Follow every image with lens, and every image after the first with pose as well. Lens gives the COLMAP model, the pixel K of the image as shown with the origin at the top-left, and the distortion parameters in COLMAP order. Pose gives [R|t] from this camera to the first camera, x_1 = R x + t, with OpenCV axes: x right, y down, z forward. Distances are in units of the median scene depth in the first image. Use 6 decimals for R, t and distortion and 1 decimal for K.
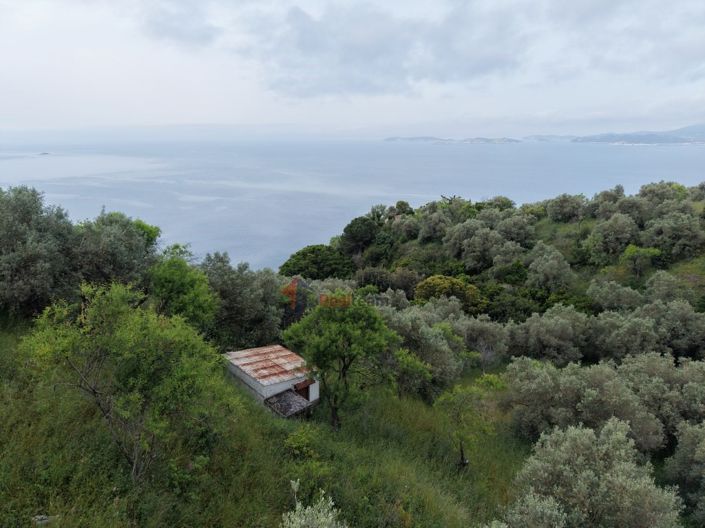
lens RADIAL K [[480.0, 0, 355.2], [0, 480.0, 267.2], [0, 0, 1]] dist [0.006613, -0.002094]
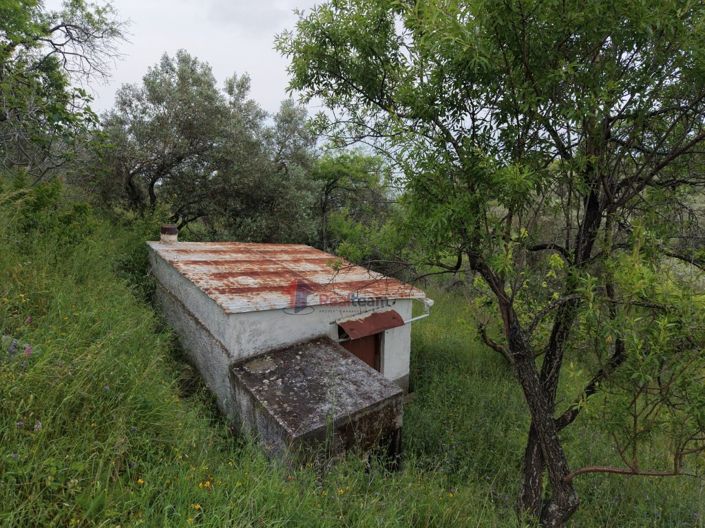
lens RADIAL K [[480.0, 0, 355.2], [0, 480.0, 267.2], [0, 0, 1]] dist [0.006613, -0.002094]
pose [[0.994175, 0.038876, -0.100527, -0.027076], [-0.036987, 0.999104, 0.020581, 0.062802], [0.101237, -0.016742, 0.994721, 0.216961]]
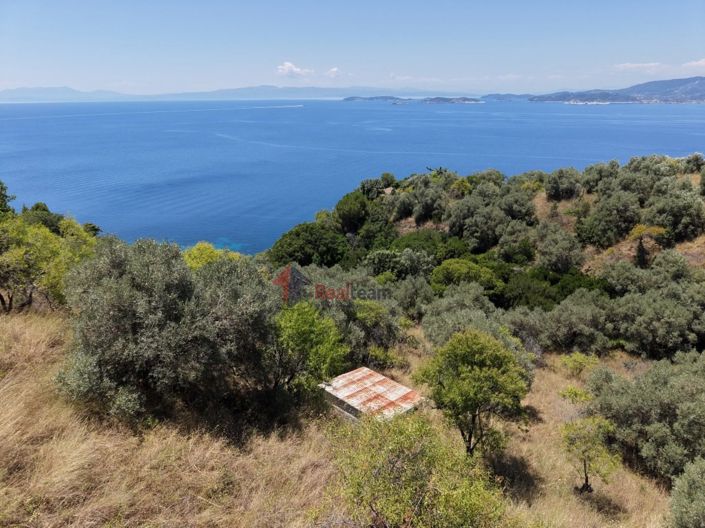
lens RADIAL K [[481.8, 0, 353.7], [0, 481.8, 265.0], [0, 0, 1]] dist [0.005871, -0.003911]
pose [[0.996583, -0.030981, 0.076568, -0.092148], [0.025362, 0.996987, 0.073300, -0.042939], [-0.078608, -0.071107, 0.994366, 0.017260]]
